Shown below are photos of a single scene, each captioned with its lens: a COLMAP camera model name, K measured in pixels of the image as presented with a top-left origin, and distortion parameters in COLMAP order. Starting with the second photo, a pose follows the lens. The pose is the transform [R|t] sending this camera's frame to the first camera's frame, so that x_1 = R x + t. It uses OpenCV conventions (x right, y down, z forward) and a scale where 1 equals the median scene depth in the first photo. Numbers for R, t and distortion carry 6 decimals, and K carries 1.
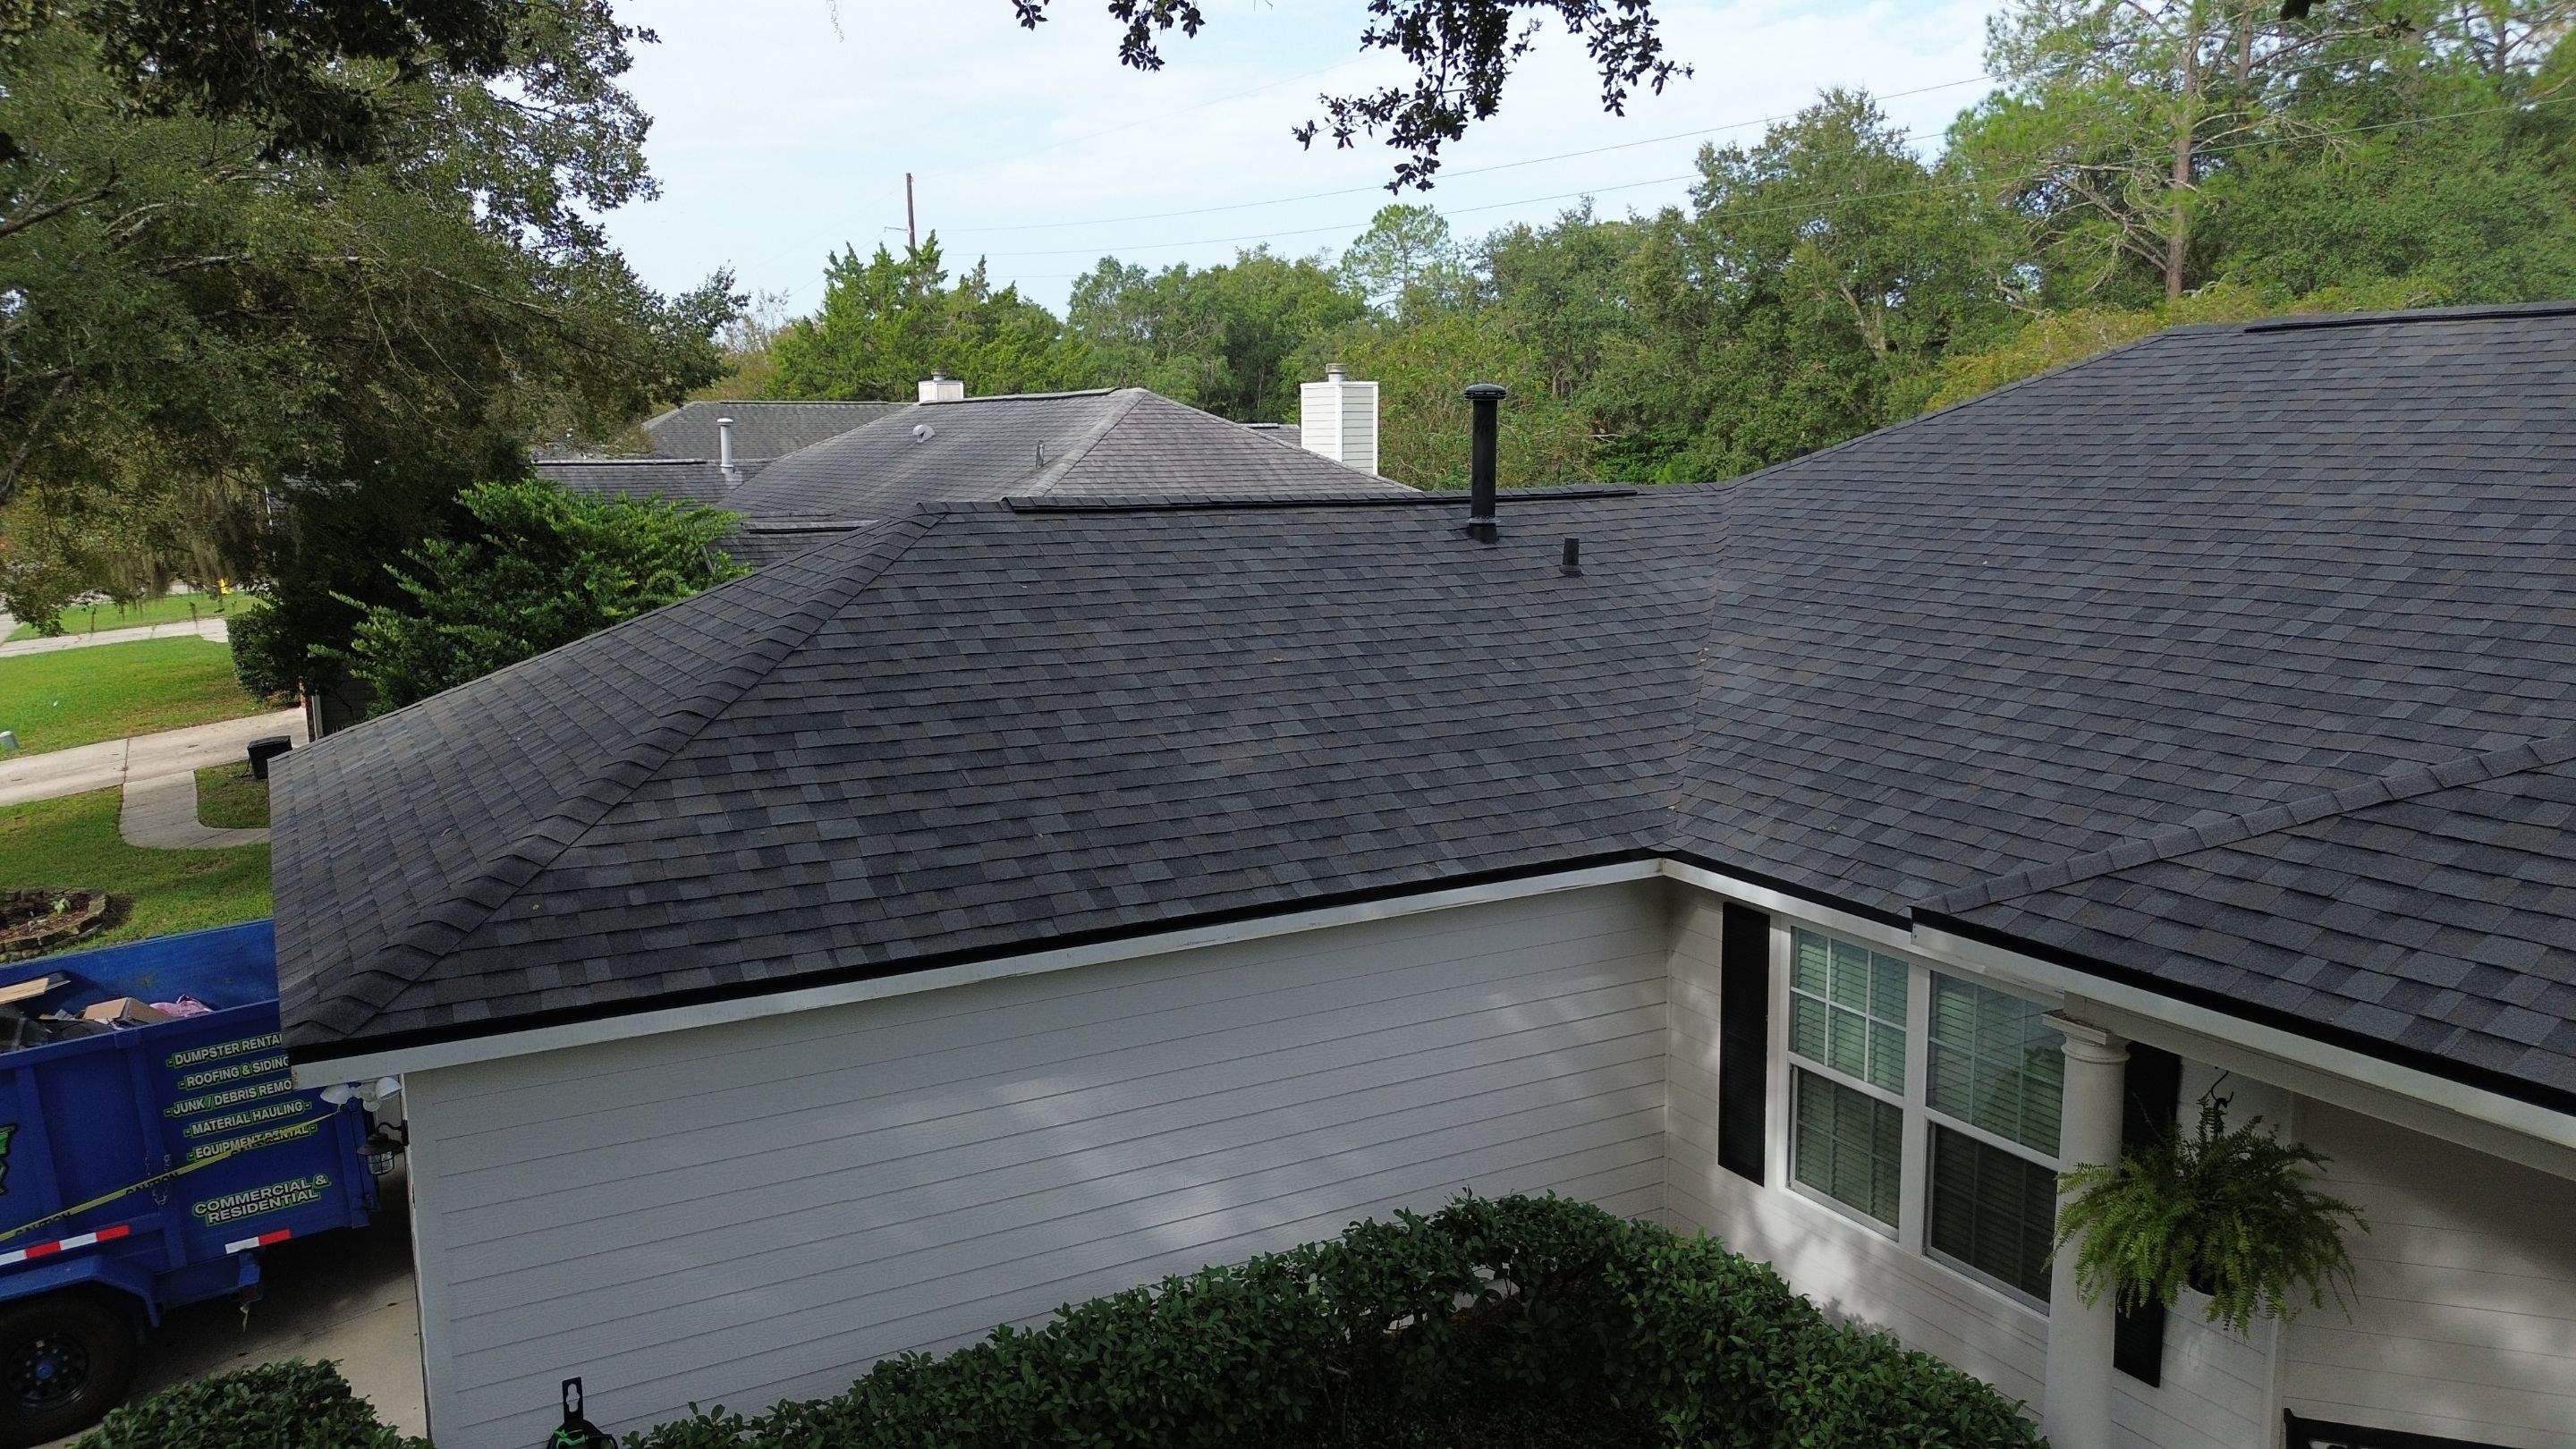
lens RADIAL K [[1827.4, 0, 1292.6], [0, 1827.4, 711.5], [0, 0, 1]] dist [0.046324, -0.036411]
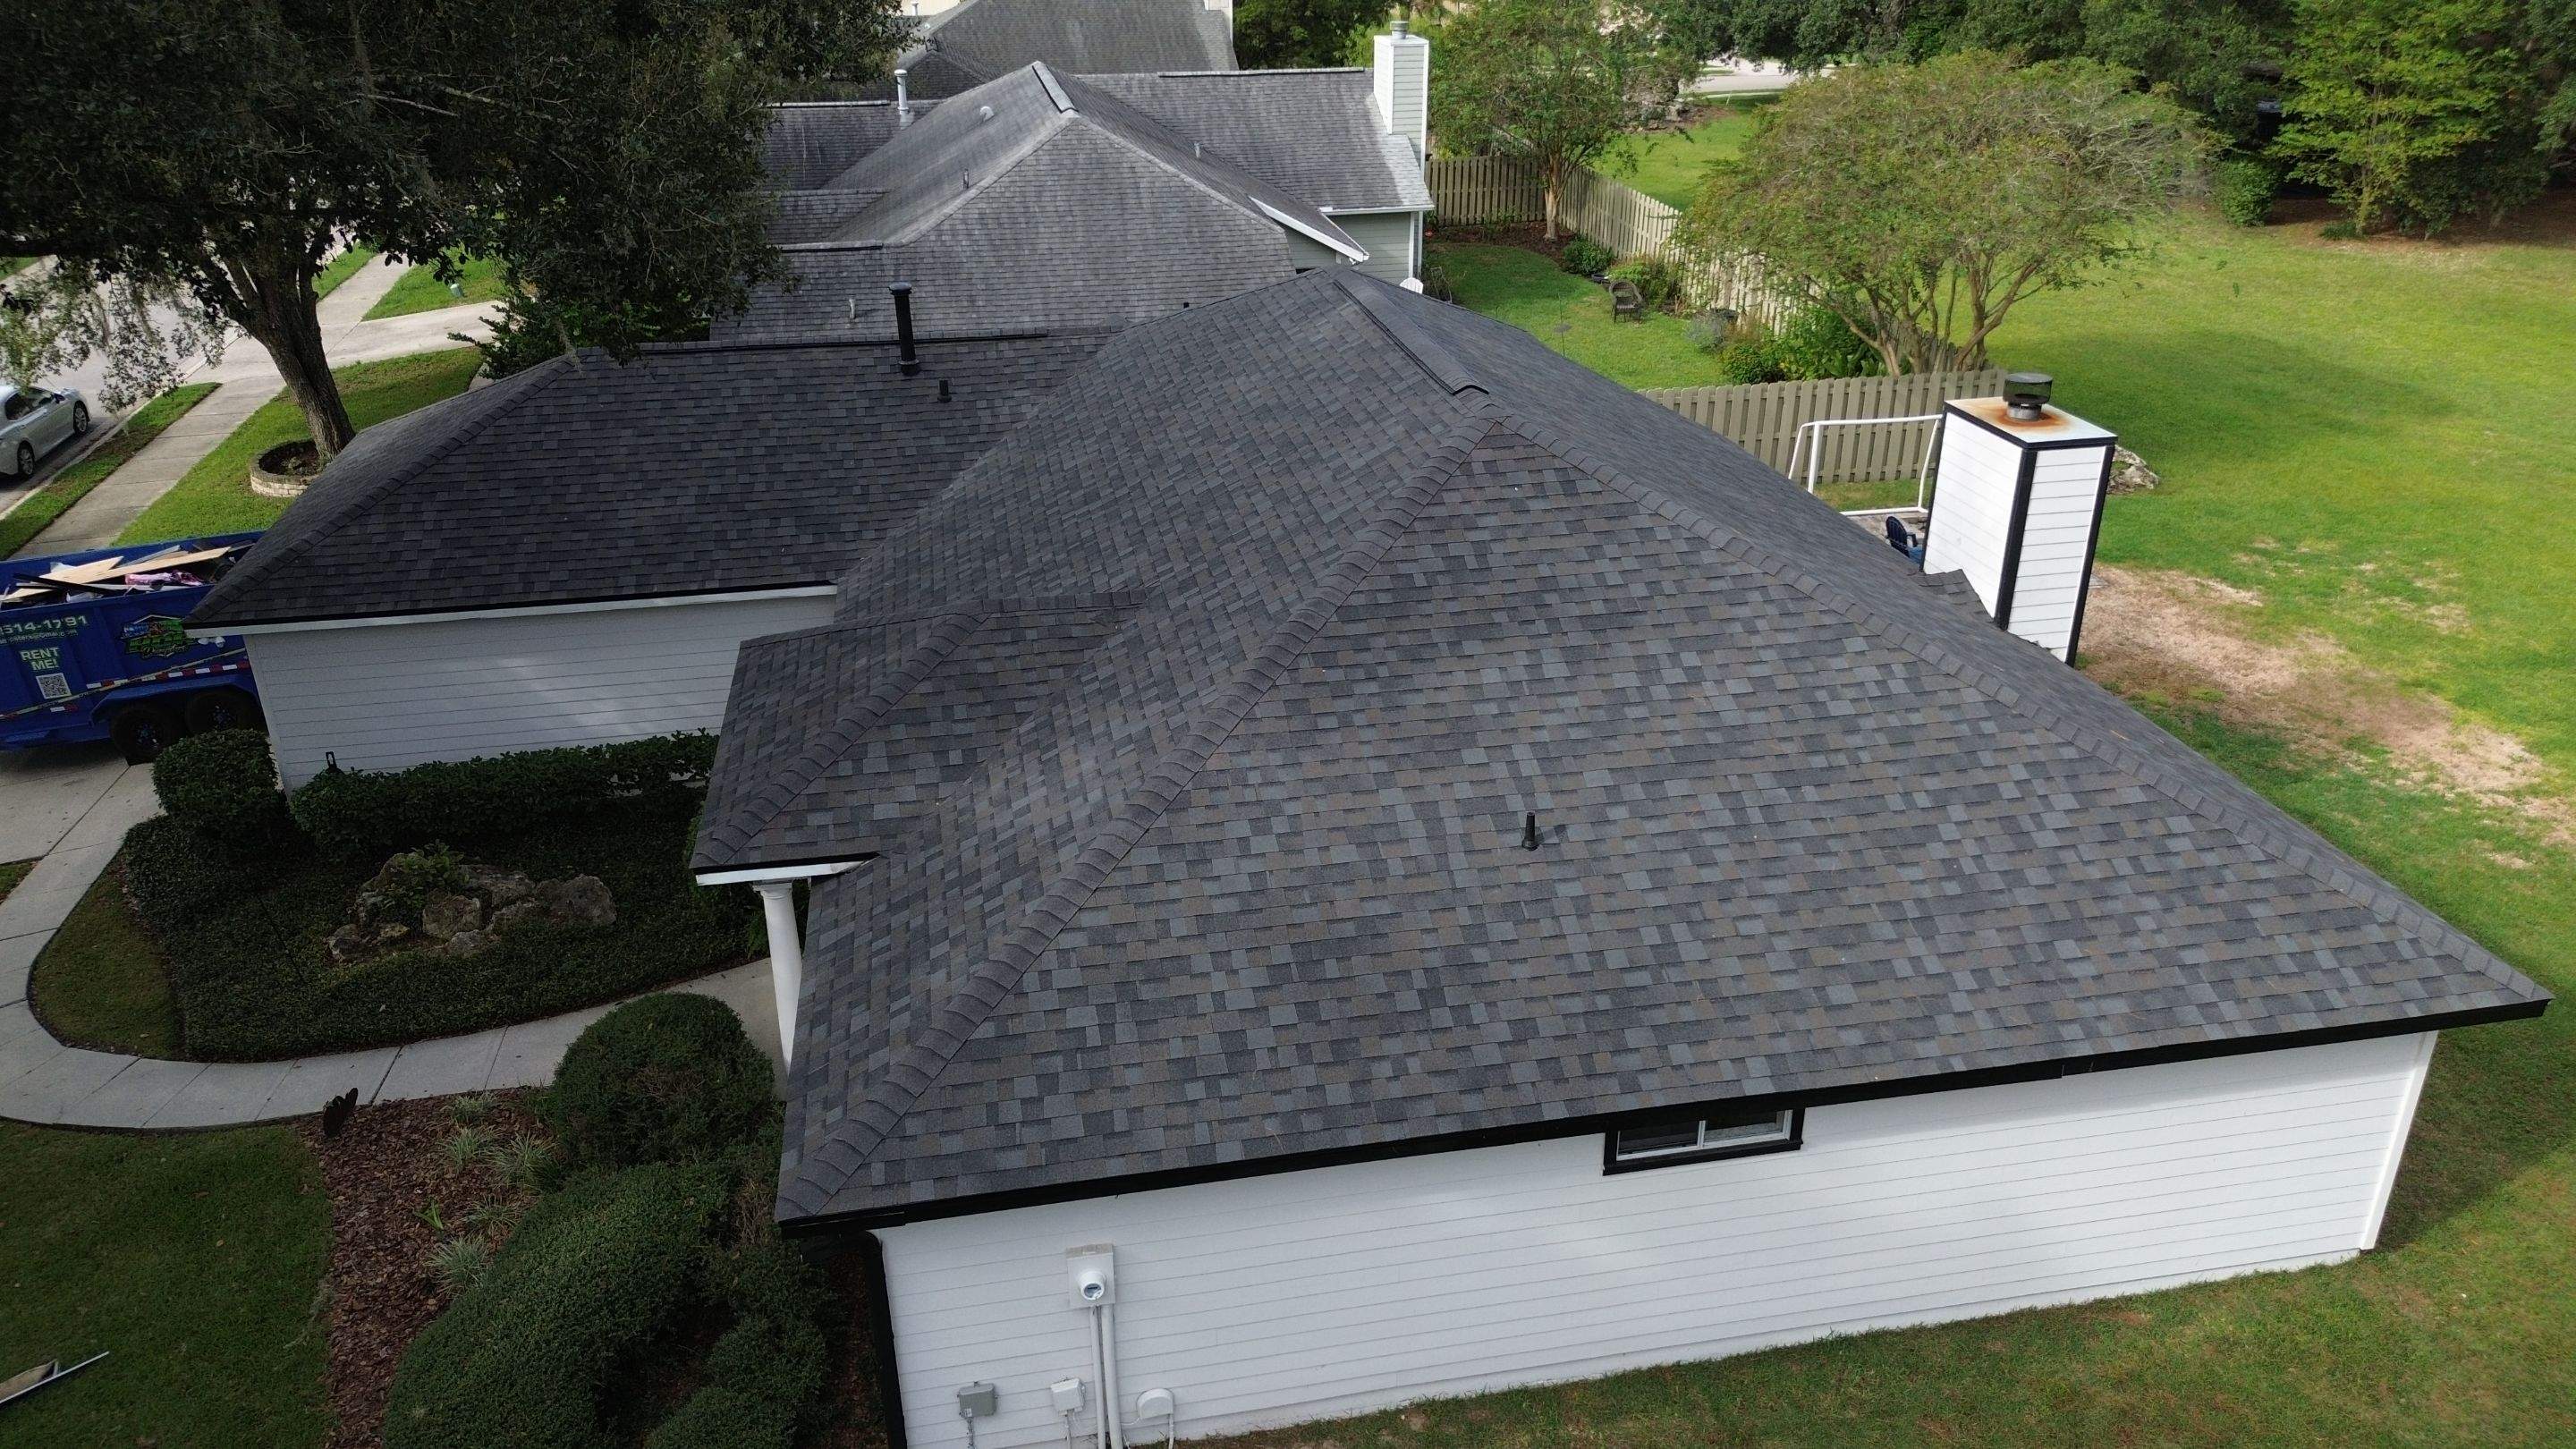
lens RADIAL K [[1827.4, 0, 1290.5], [0, 1827.4, 724.4], [0, 0, 1]] dist [0.046324, -0.036411]
pose [[0.951811, 0.135623, -0.275066, 1.182747], [-0.050486, 0.953959, 0.295656, -0.374795], [0.302500, -0.267522, 0.914837, -0.701058]]
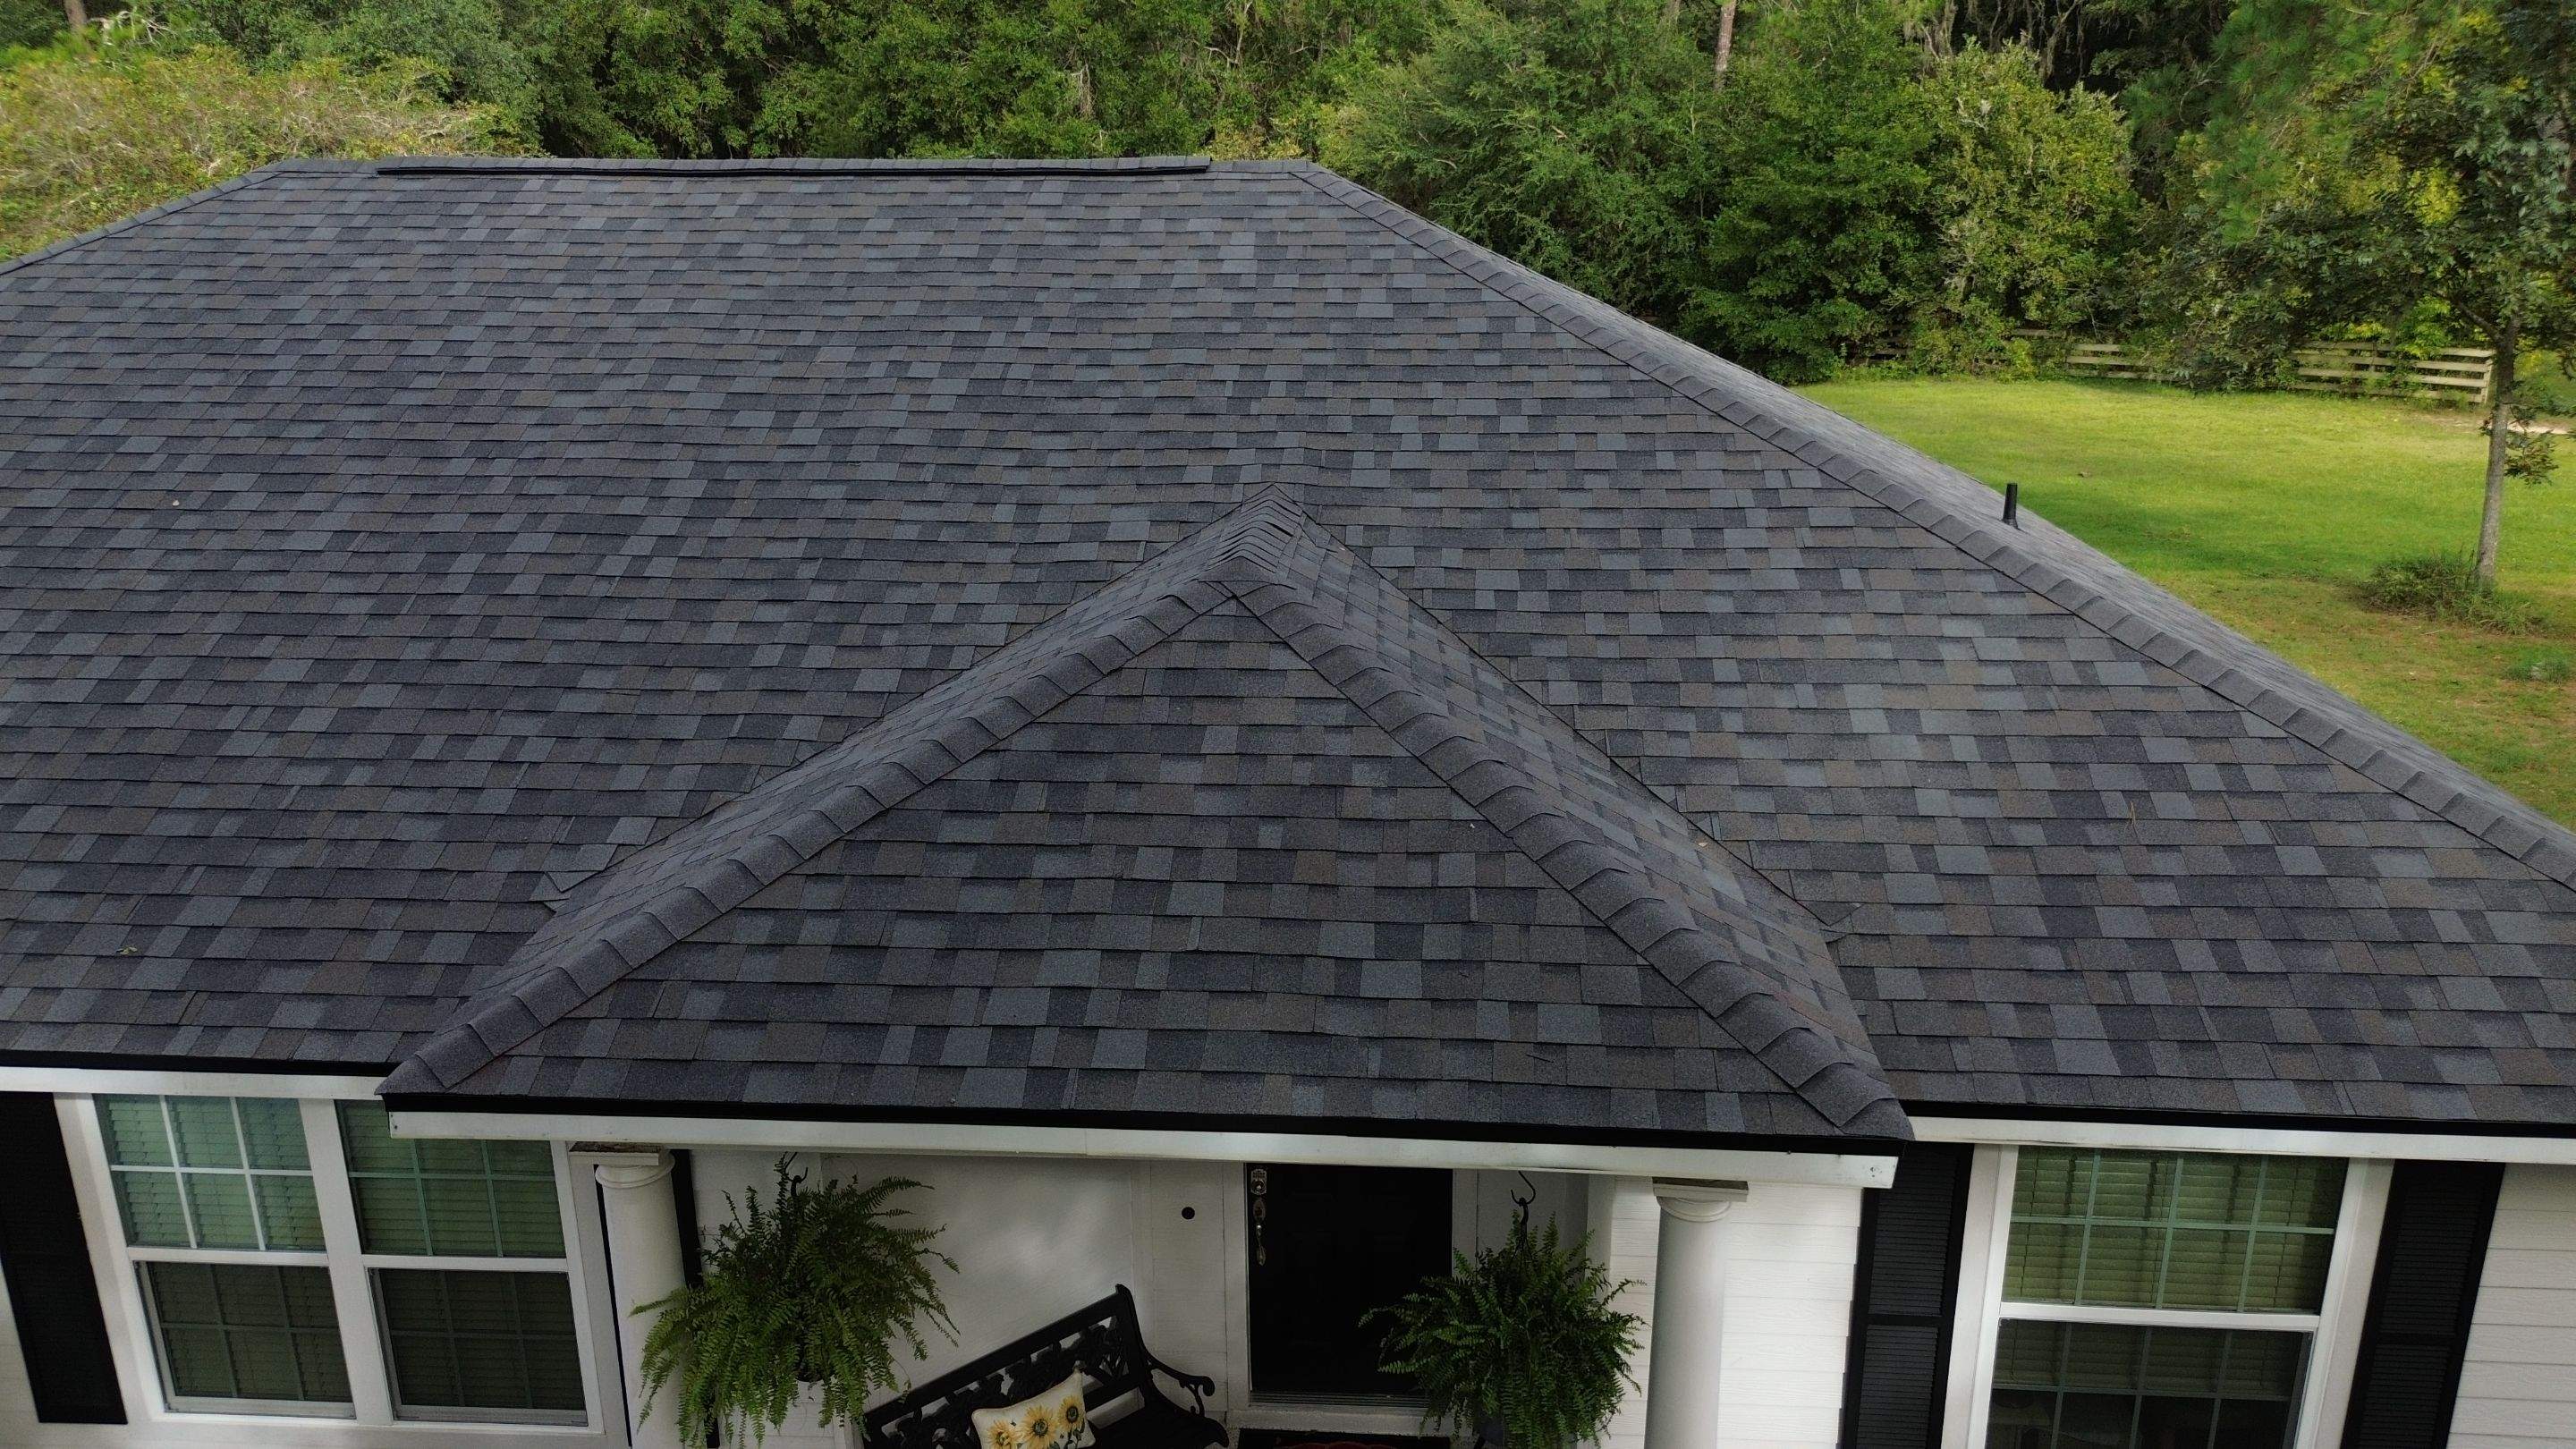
lens RADIAL K [[1827.4, 0, 1289.9], [0, 1827.4, 720.9], [0, 0, 1]] dist [0.046324, -0.036411]
pose [[0.536401, -0.246734, 0.807091, -0.022690], [0.126893, 0.969018, 0.211902, -0.113992], [-0.834369, -0.011250, 0.551091, 0.217131]]
